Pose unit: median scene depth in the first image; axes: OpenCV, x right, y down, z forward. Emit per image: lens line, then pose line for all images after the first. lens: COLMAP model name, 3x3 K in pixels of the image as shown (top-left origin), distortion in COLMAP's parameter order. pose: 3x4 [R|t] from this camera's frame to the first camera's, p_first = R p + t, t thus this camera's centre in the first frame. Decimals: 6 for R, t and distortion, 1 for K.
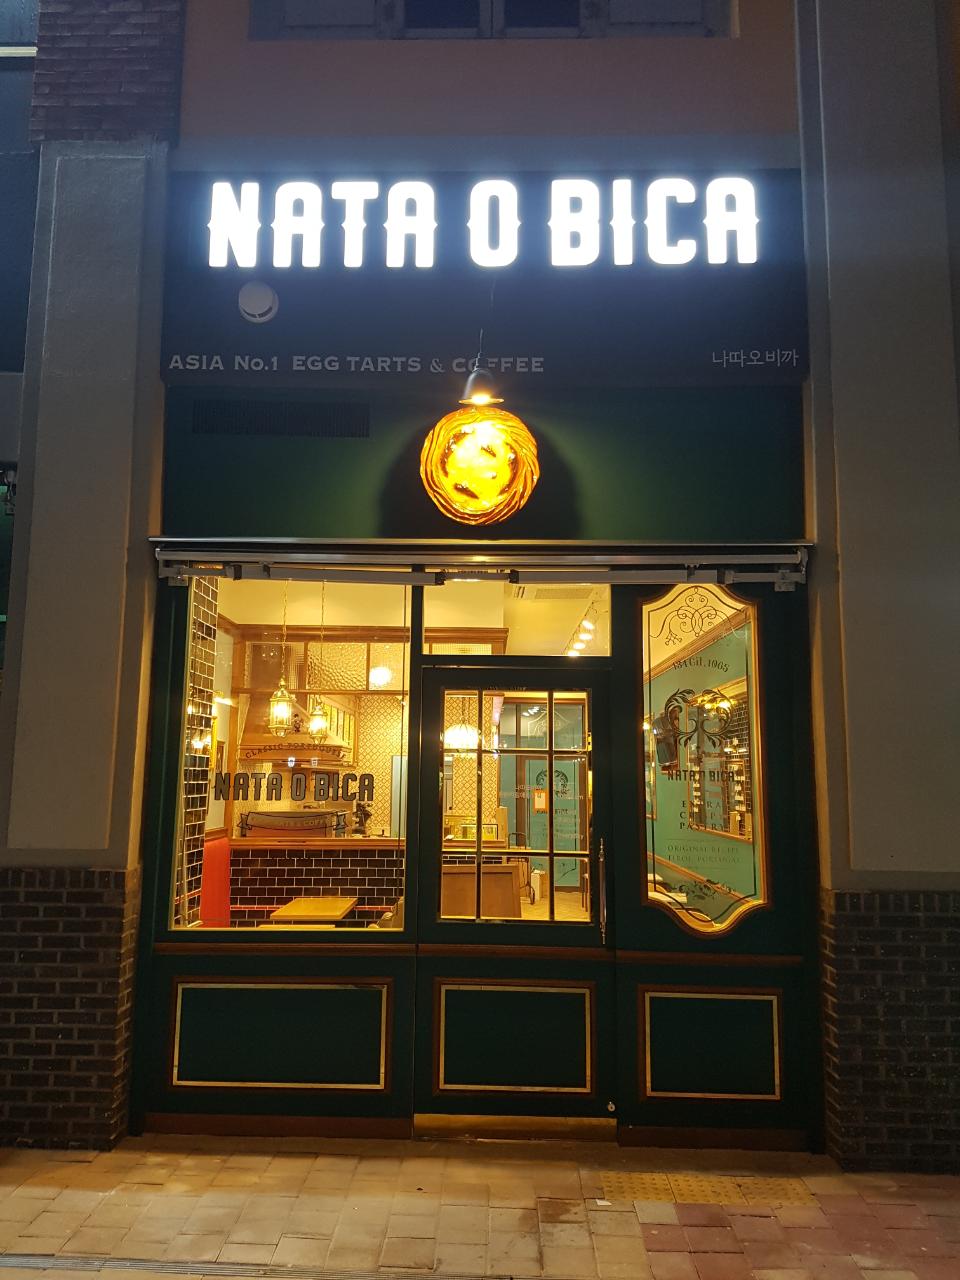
lens RADIAL K [[979.6, 0, 478.4], [0, 979.6, 637.2], [0, 0, 1]] dist [0.137871, -0.192800]
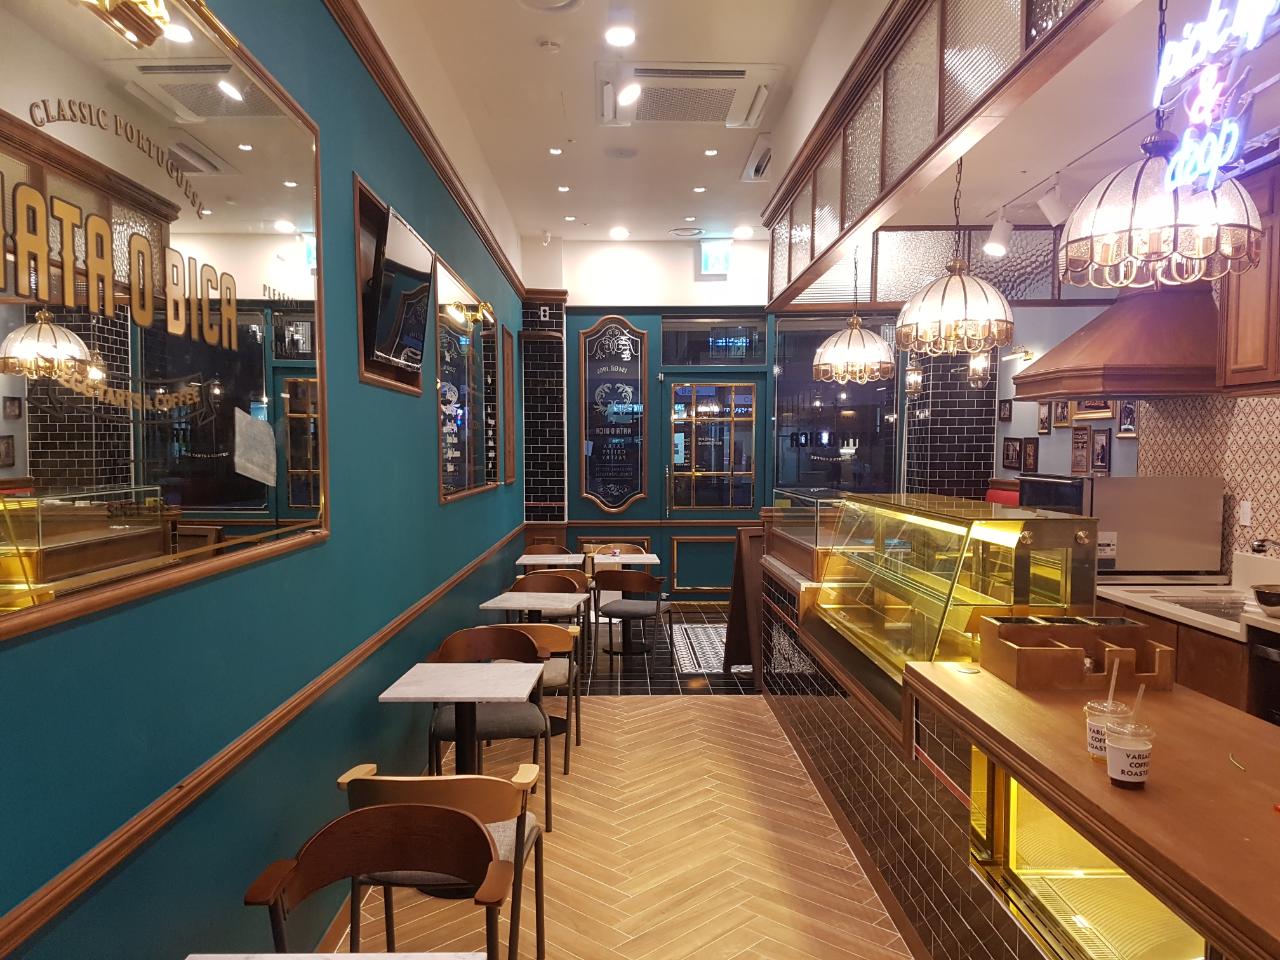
lens RADIAL K [[979.6, 0, 631.3], [0, 979.6, 508.2], [0, 0, 1]] dist [0.137871, -0.192800]
pose [[-0.999624, -0.011125, -0.025057, 0.144261], [-0.009026, 0.996561, -0.082365, 0.273862], [0.025887, -0.082108, -0.996287, 1.766546]]
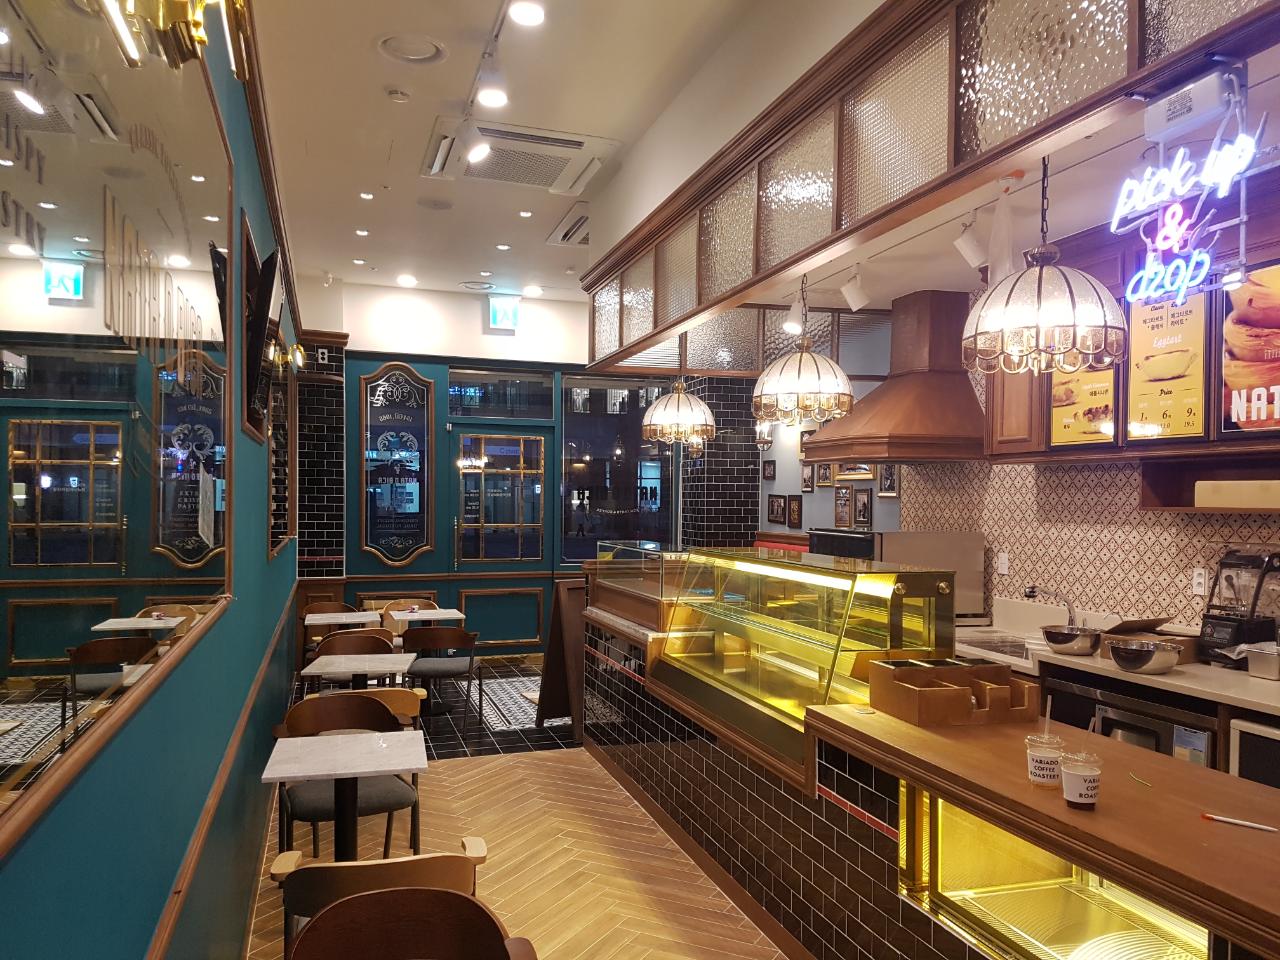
lens RADIAL K [[979.6, 0, 638.3], [0, 979.6, 509.4], [0, 0, 1]] dist [0.137871, -0.192800]
pose [[-0.950925, -0.018426, -0.308873, 0.222721], [0.022823, 0.991329, -0.129403, 0.270777], [0.308580, -0.130102, -0.942259, 1.758531]]
